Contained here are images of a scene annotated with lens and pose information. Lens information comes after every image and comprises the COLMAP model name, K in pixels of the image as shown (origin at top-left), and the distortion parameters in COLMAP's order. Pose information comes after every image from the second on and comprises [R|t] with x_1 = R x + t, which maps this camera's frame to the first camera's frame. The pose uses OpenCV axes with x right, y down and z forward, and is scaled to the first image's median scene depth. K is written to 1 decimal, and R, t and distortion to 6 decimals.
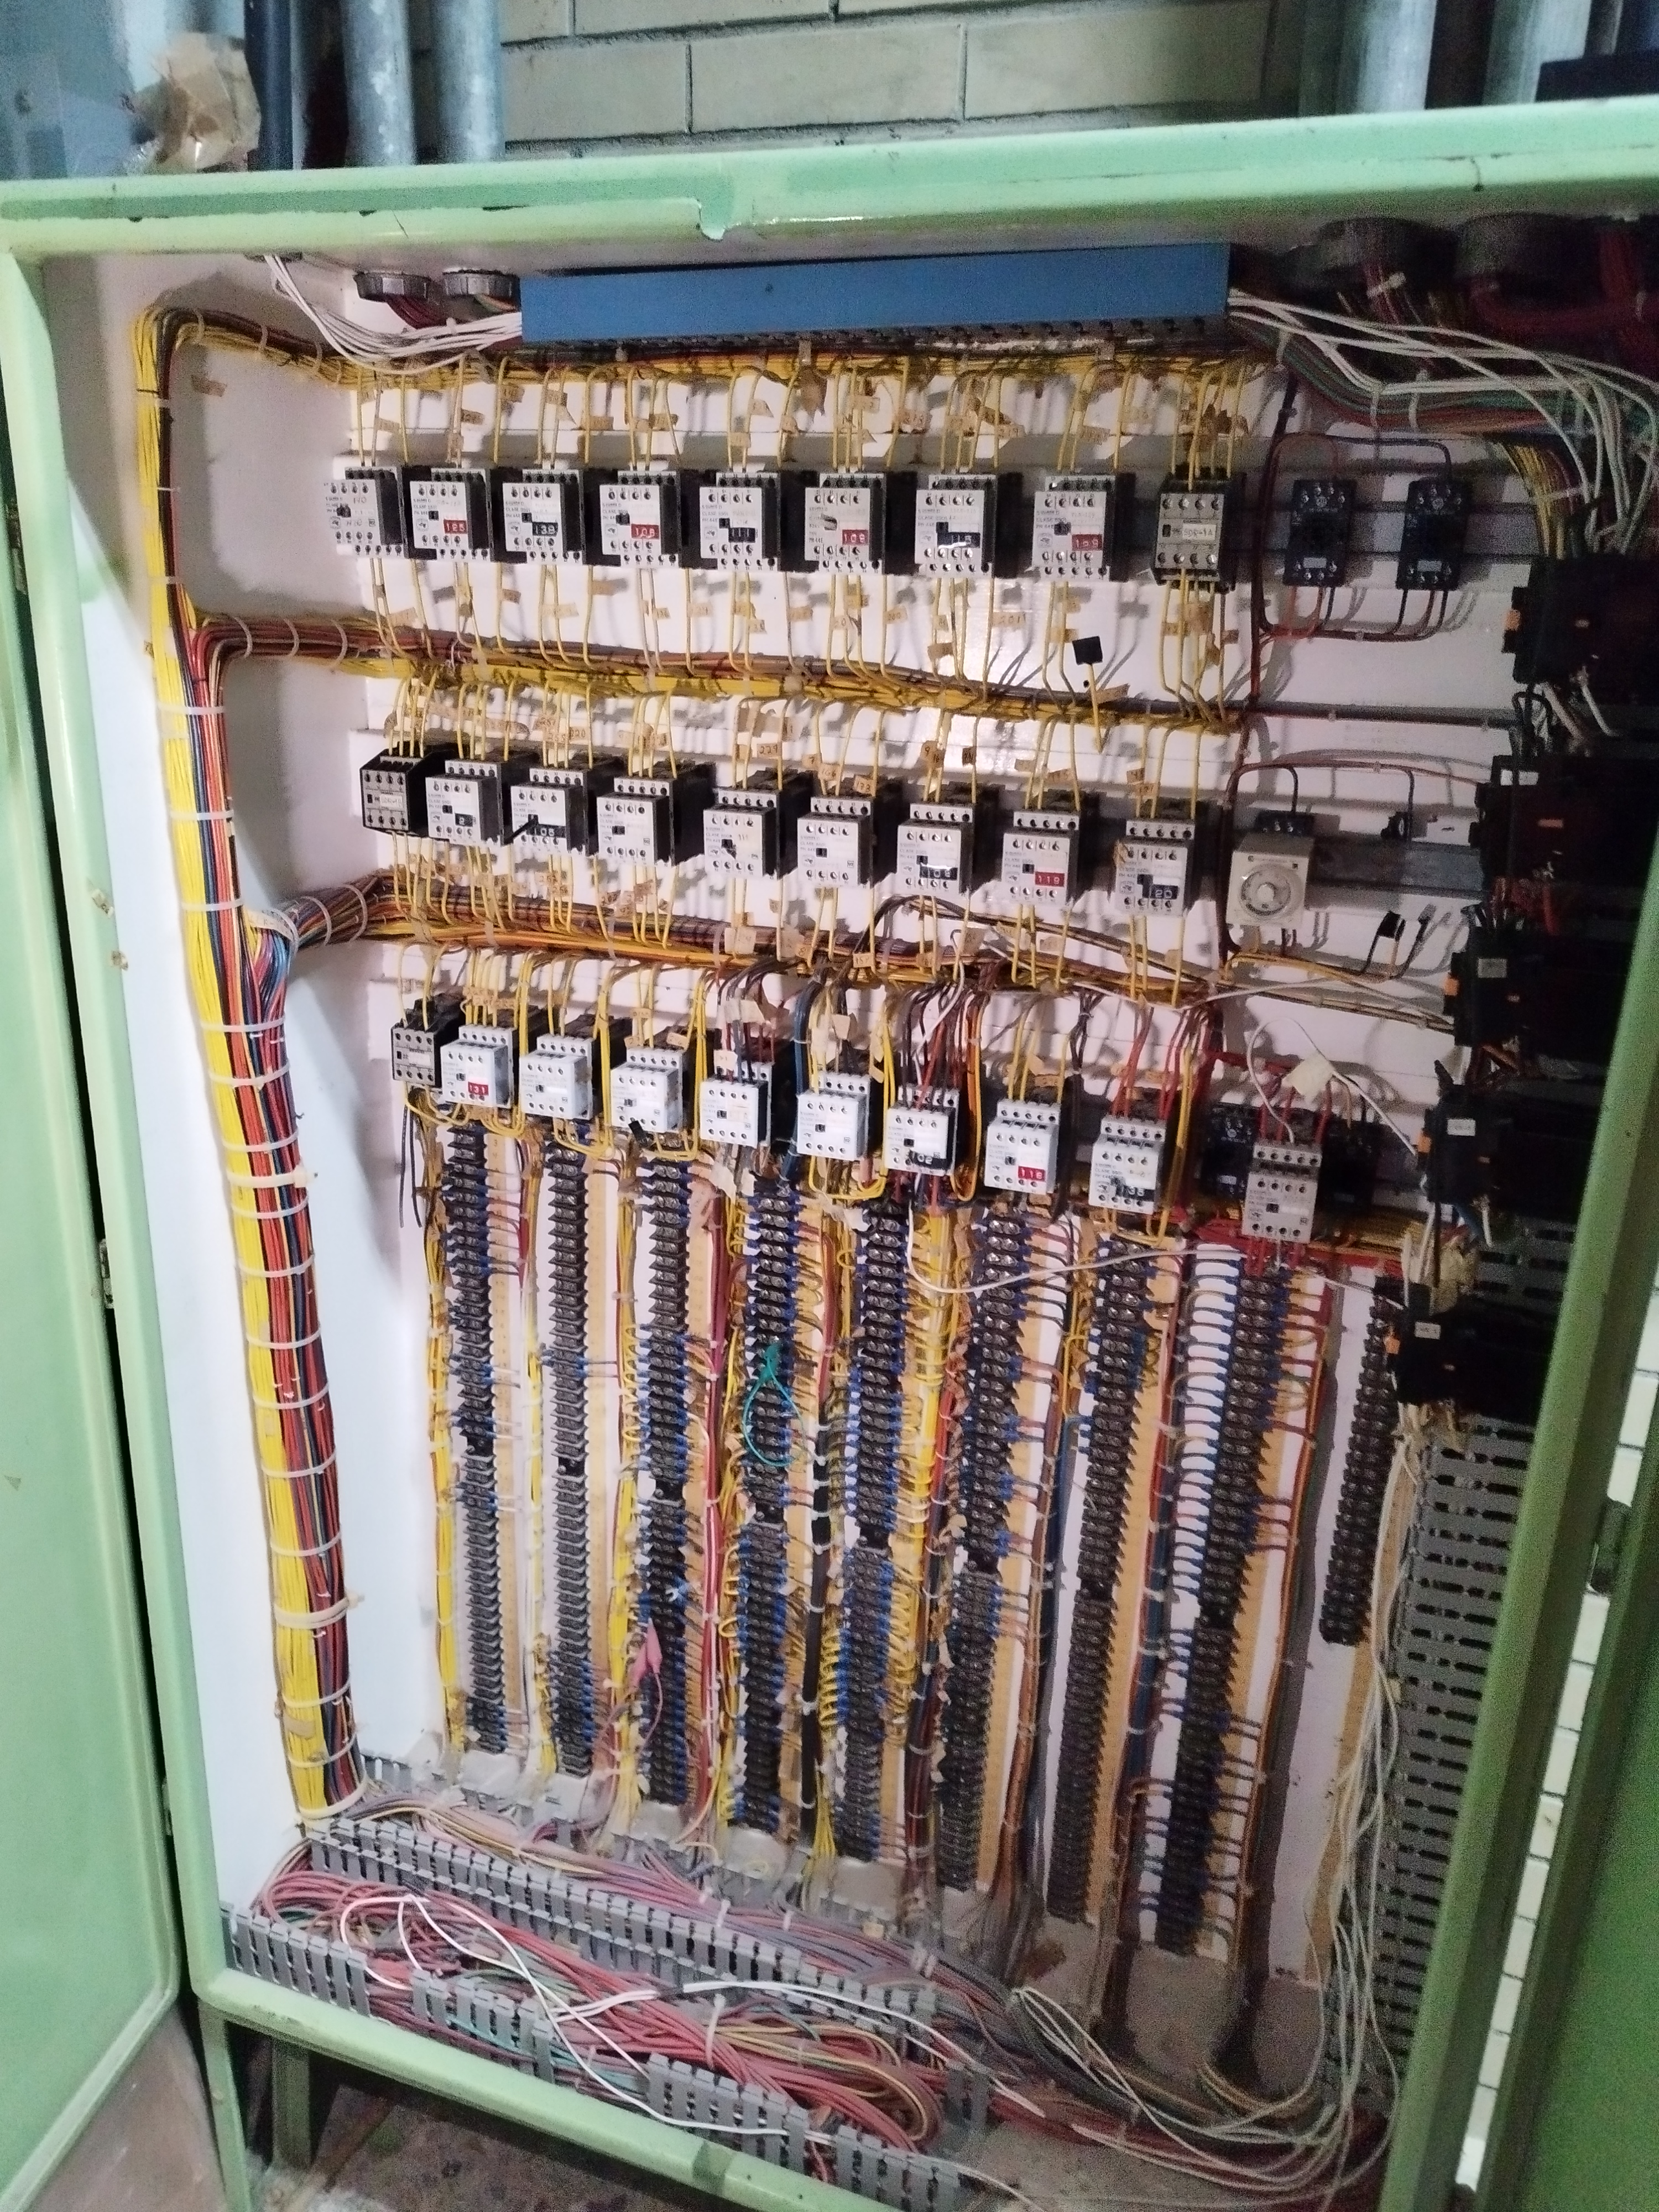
lens RADIAL K [[1610.8, 0, 829.5], [0, 1610.8, 1106.0], [0, 0, 1]] dist [-0.005944, -0.006137]
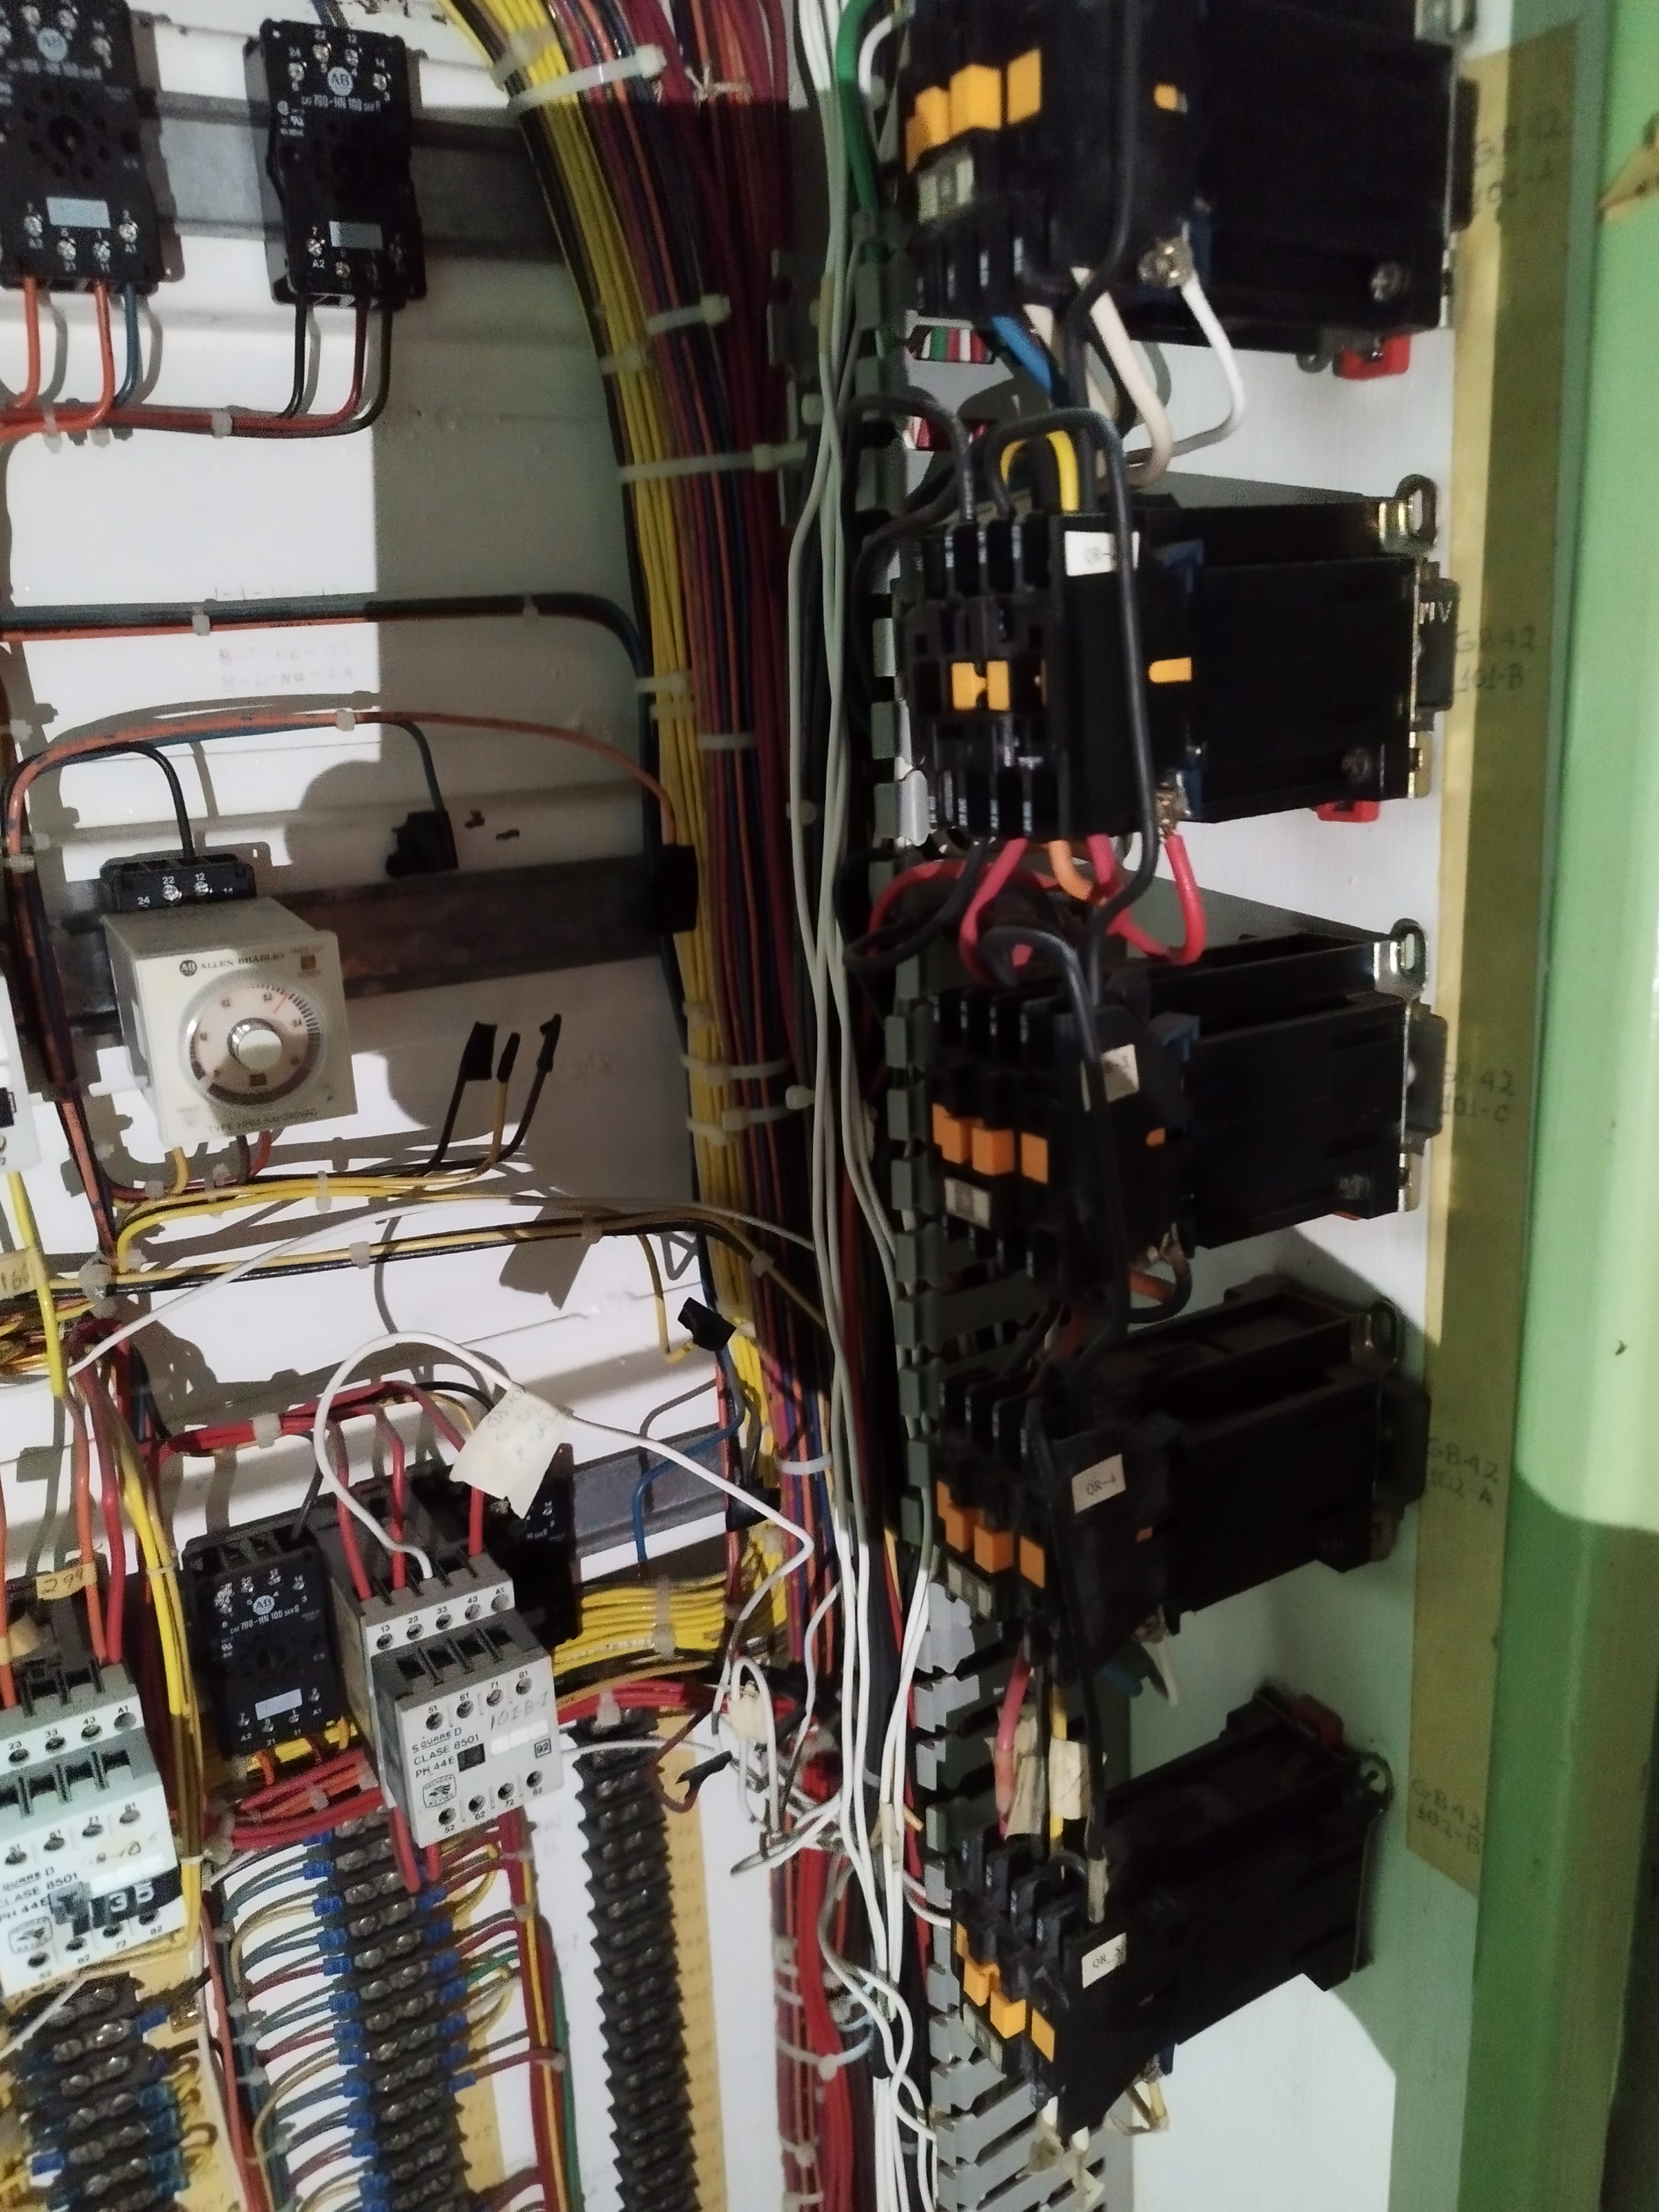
lens RADIAL K [[1610.8, 0, 829.5], [0, 1610.8, 1106.0], [0, 0, 1]] dist [-0.005944, -0.006137]
pose [[0.637803, -0.258993, 0.725348, 0.072910], [0.311068, 0.948161, 0.065027, -0.095268], [-0.704588, 0.184158, 0.685304, 0.605592]]
